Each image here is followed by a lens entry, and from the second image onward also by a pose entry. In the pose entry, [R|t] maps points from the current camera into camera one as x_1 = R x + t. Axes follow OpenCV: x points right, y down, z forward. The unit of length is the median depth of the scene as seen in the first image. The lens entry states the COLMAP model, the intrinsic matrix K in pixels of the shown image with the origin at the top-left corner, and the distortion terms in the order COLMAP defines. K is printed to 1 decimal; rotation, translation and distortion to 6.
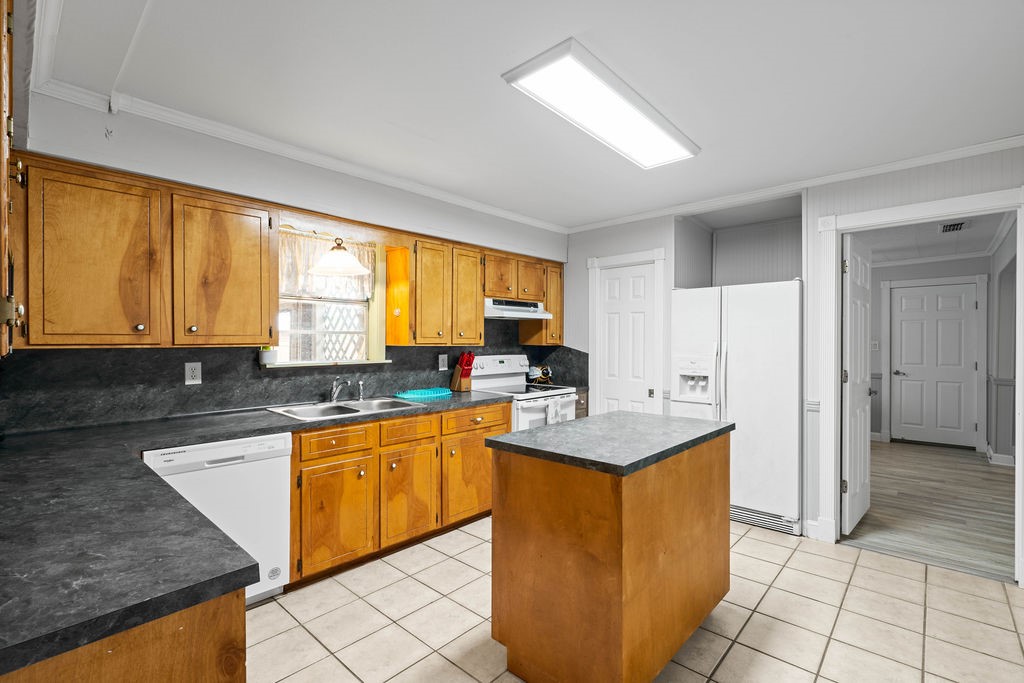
lens RADIAL K [[468.8, 0, 509.8], [0, 468.8, 341.8], [0, 0, 1]] dist [0.000982, 0.000037]
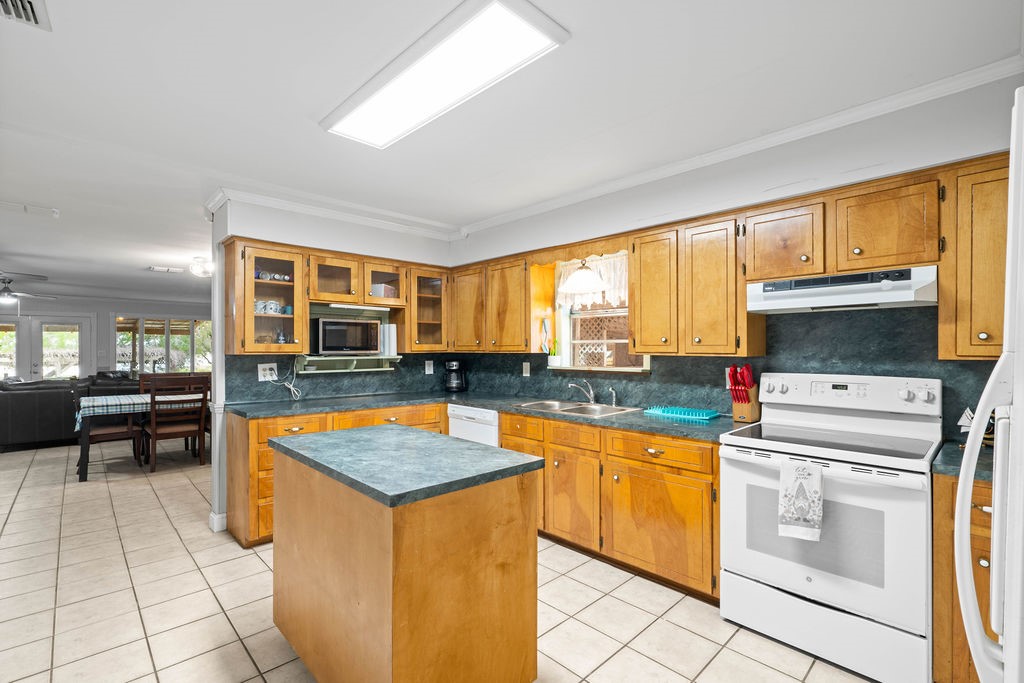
lens RADIAL K [[468.8, 0, 506.4], [0, 468.8, 347.5], [0, 0, 1]] dist [0.000982, 0.000037]
pose [[-0.066298, -0.001850, -0.997798, 0.680902], [-0.000576, 0.999998, -0.001816, -0.003137], [0.997800, 0.000455, -0.066299, 0.767622]]
